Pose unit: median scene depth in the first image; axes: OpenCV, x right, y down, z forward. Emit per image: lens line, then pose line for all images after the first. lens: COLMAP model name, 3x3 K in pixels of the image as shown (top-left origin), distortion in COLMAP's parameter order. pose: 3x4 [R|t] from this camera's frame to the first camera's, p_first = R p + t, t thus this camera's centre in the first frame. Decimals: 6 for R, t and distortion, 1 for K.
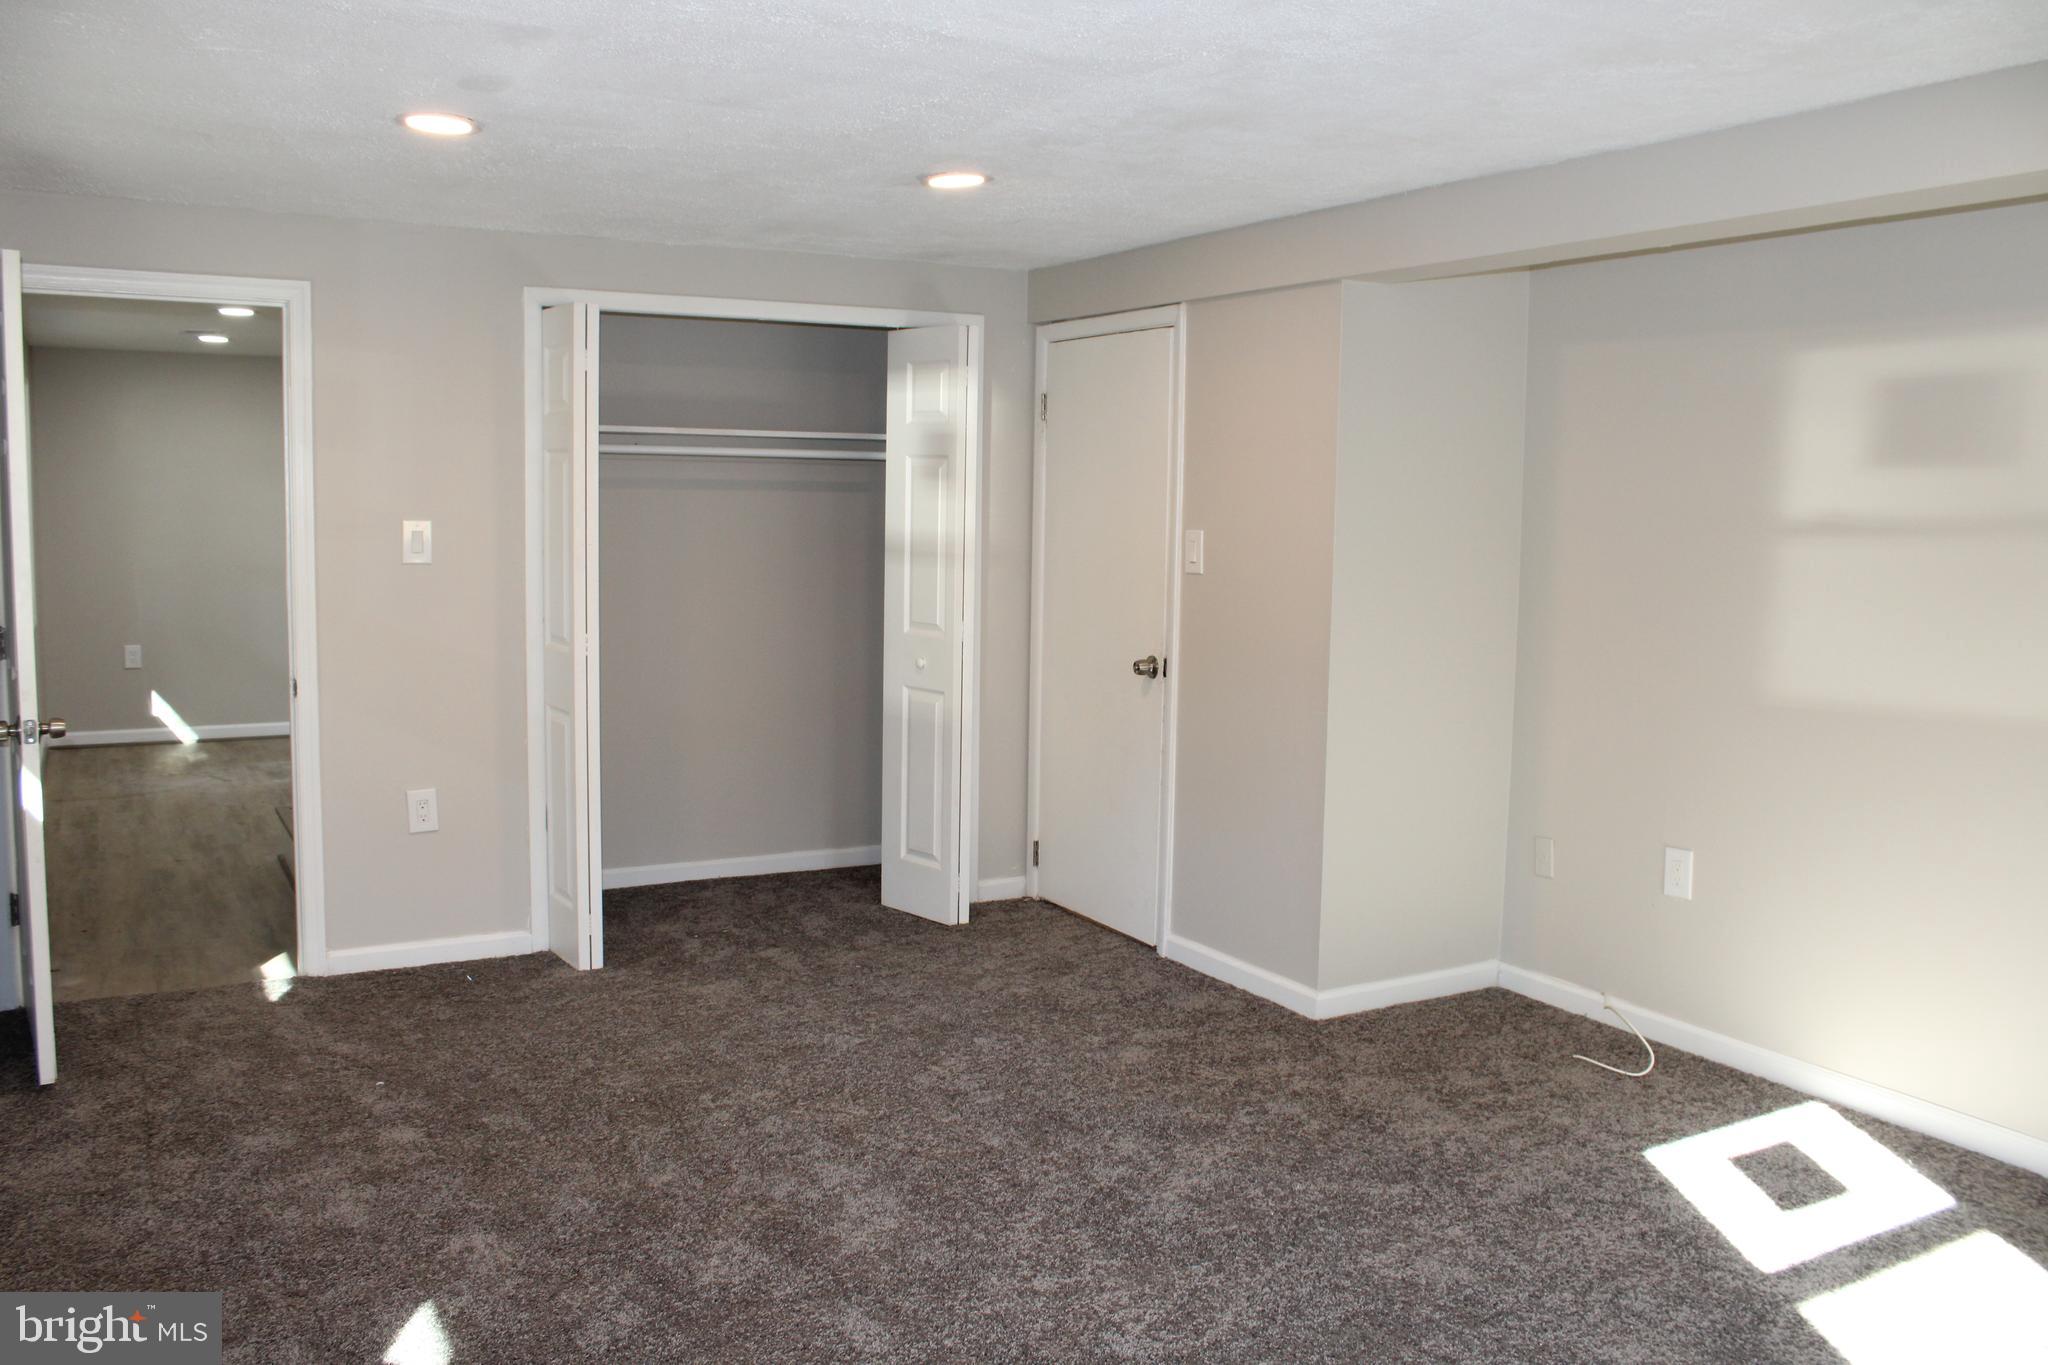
lens RADIAL K [[1686.3, 0, 1024.0], [0, 1686.3, 682.5], [0, 0, 1]] dist [-0.162174, 0.146053]
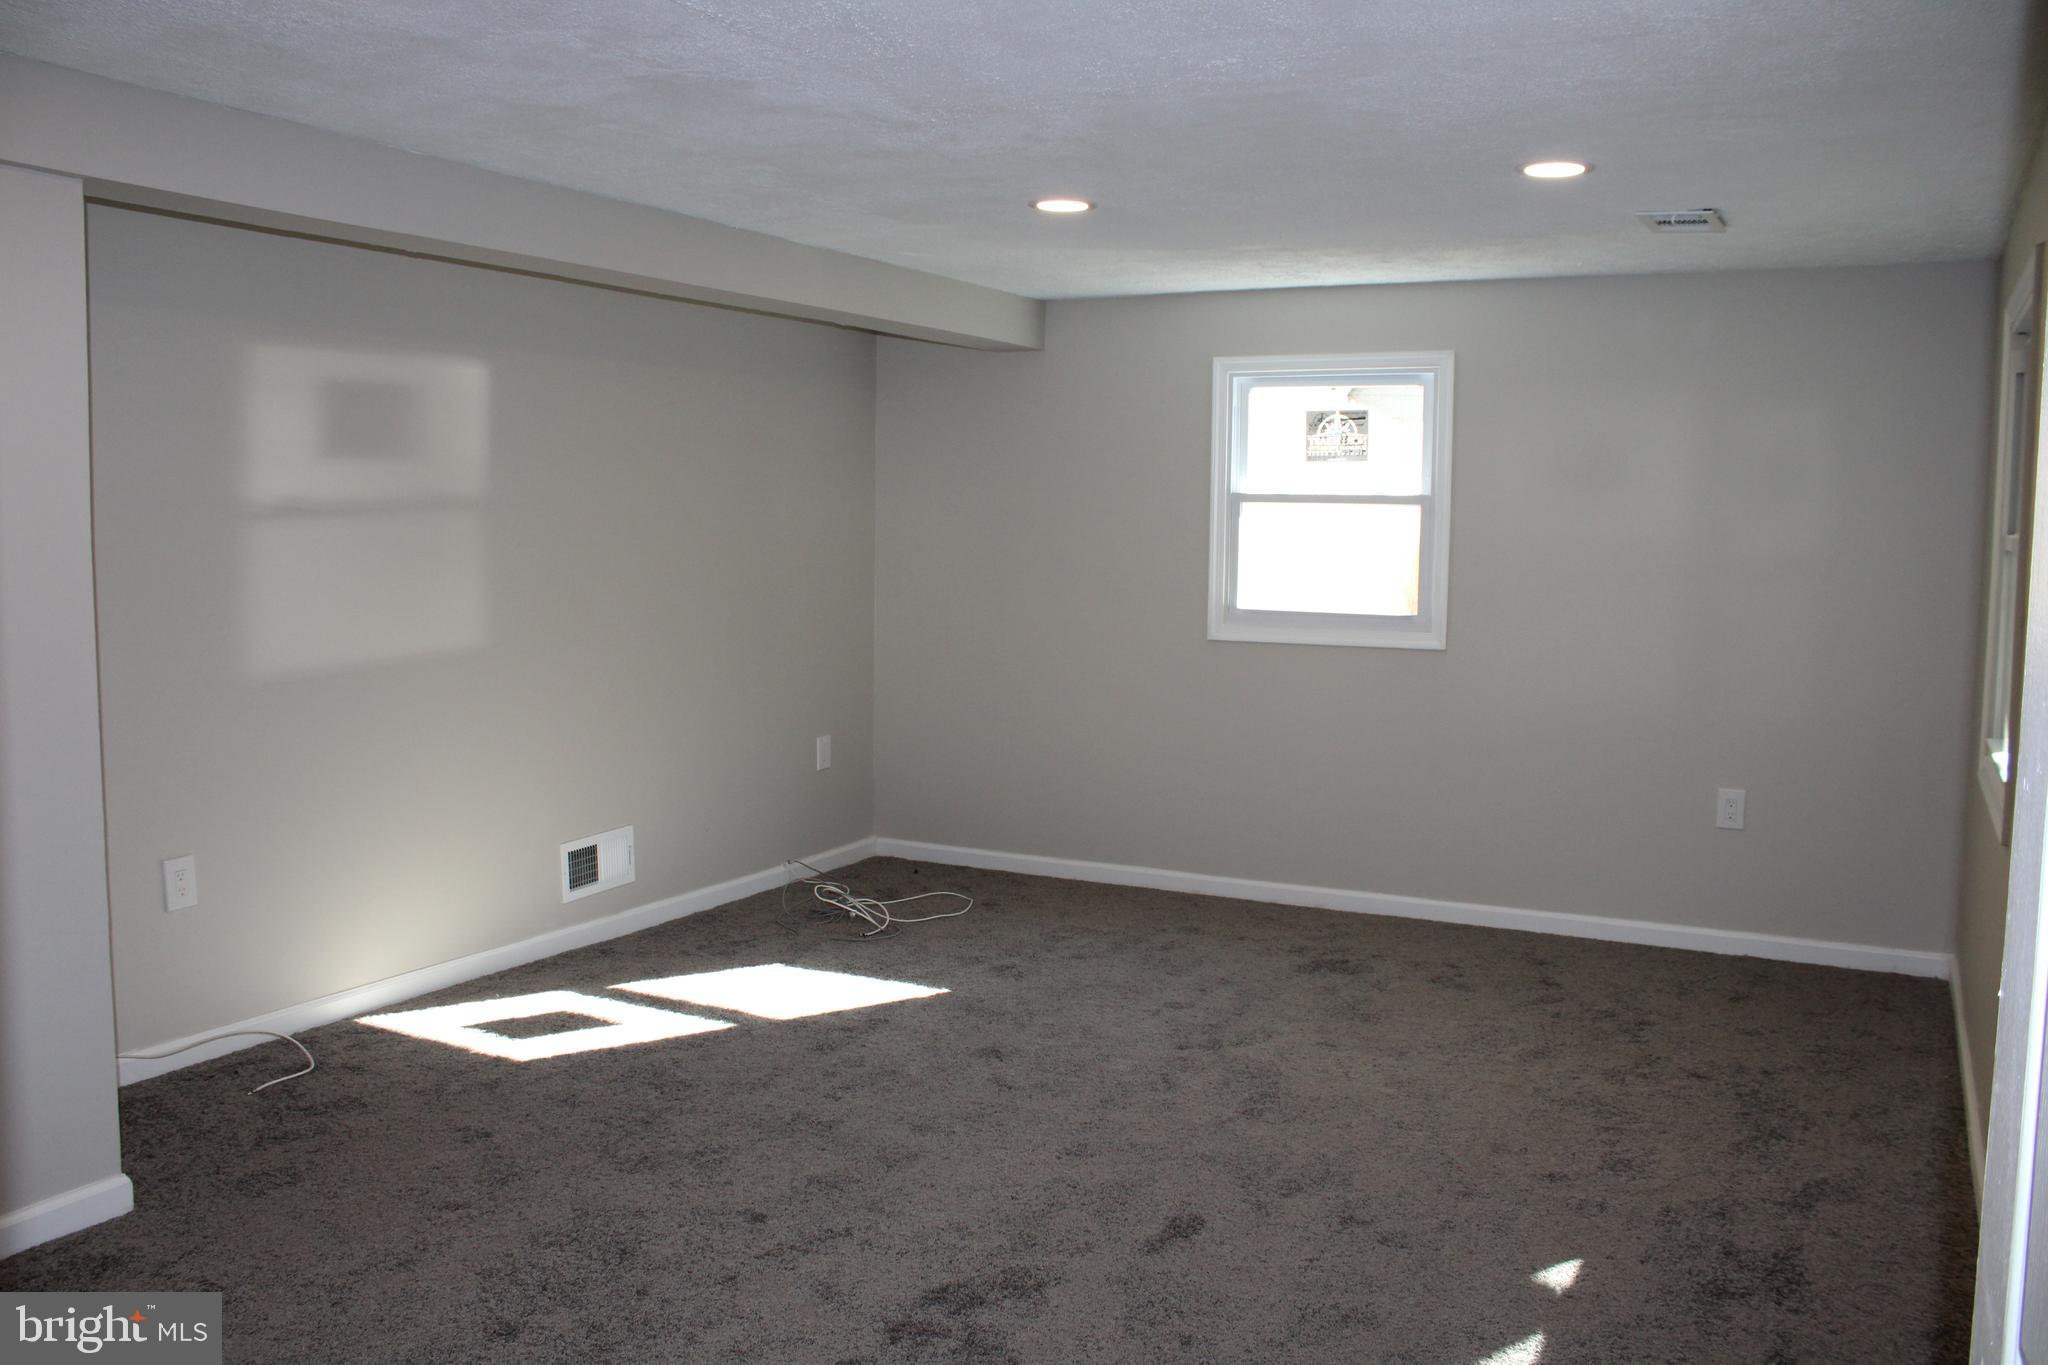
lens RADIAL K [[1686.3, 0, 1024.0], [0, 1686.3, 682.5], [0, 0, 1]] dist [-0.162174, 0.146053]
pose [[-0.536642, -0.101888, 0.837636, -0.727678], [0.071273, 0.983663, 0.165312, -0.134643], [-0.840795, 0.148415, -0.520613, 1.233969]]
